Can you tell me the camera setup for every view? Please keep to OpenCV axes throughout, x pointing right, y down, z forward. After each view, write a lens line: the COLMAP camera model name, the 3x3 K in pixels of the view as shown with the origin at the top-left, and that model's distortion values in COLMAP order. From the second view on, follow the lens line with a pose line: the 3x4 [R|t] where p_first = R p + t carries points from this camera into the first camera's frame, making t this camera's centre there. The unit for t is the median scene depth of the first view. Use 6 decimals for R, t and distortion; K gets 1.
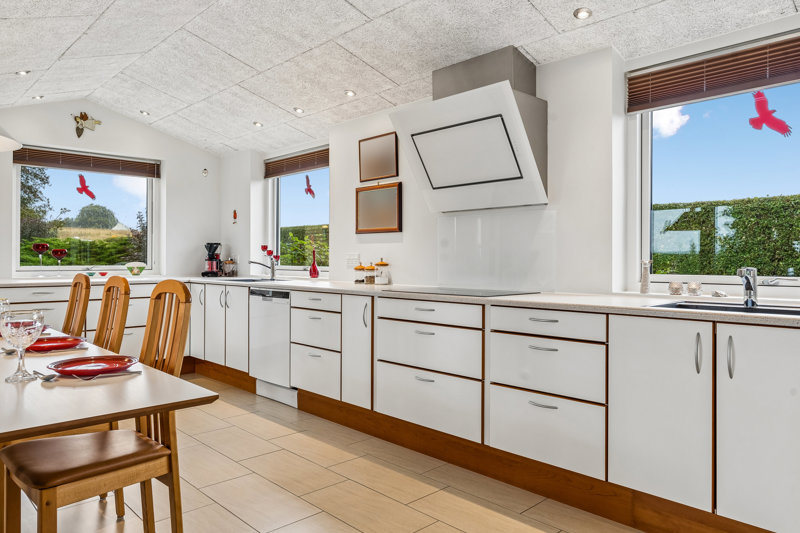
lens RADIAL K [[535.2, 0, 400.0], [0, 535.2, 266.5], [0, 0, 1]] dist [-0.020938, -0.002560]
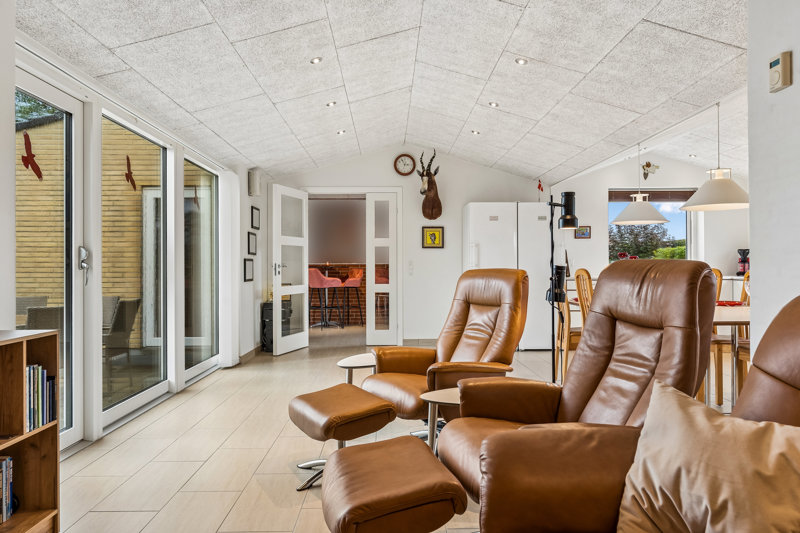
lens RADIAL K [[535.2, 0, 400.0], [0, 535.2, 266.5], [0, 0, 1]] dist [-0.020938, -0.002560]
pose [[0.725629, -0.009764, -0.688016, -0.104527], [0.000097, 0.999901, -0.014088, 0.019072], [0.688086, 0.010155, 0.725558, -0.610020]]
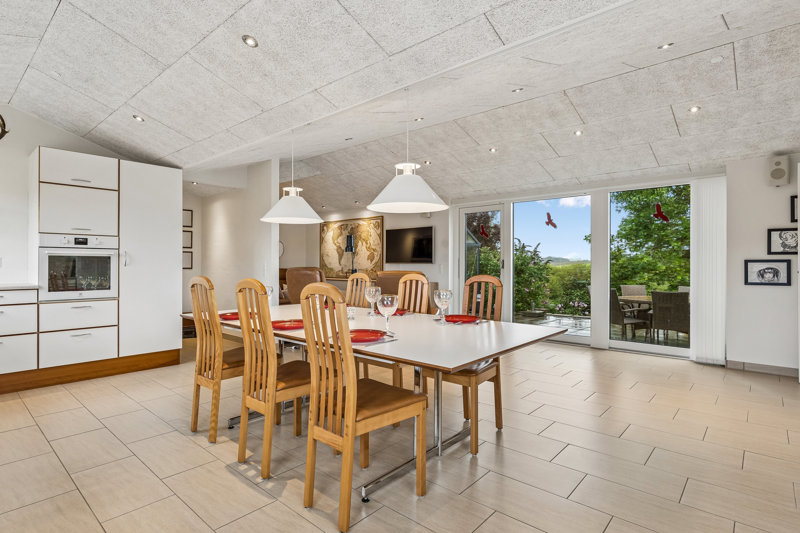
lens RADIAL K [[409.5, 0, 400.0], [0, 409.5, 266.5], [0, 0, 1]] dist [-0.000418, 0.000238]
pose [[-0.997214, -0.008046, -0.074157, -0.436868], [-0.009094, 0.999863, 0.013805, -0.014837], [0.074036, 0.014441, -0.997151, 1.054404]]
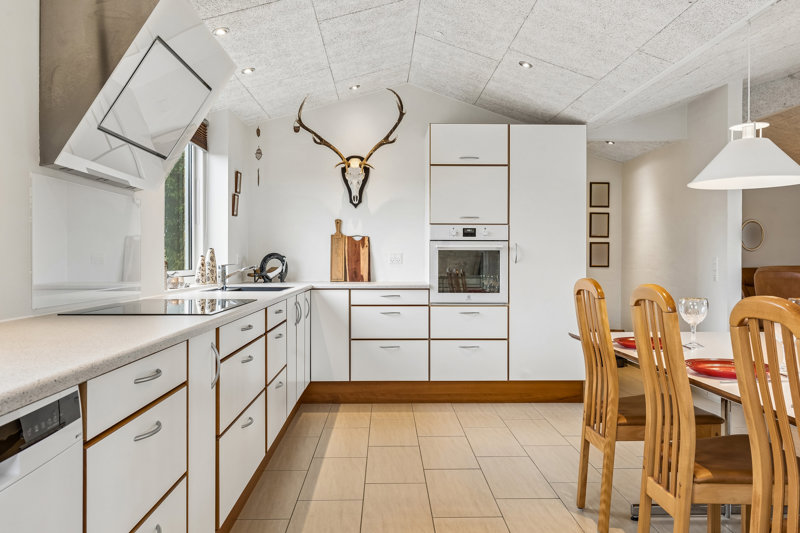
lens RADIAL K [[614.1, 0, 400.0], [0, 614.1, 266.5], [0, 0, 1]] dist [0.003037, -0.001988]
pose [[-0.733593, -0.014906, 0.679426, -0.462231], [0.000182, 0.999755, 0.022130, -0.014578], [-0.679590, 0.016358, -0.733410, 1.000142]]
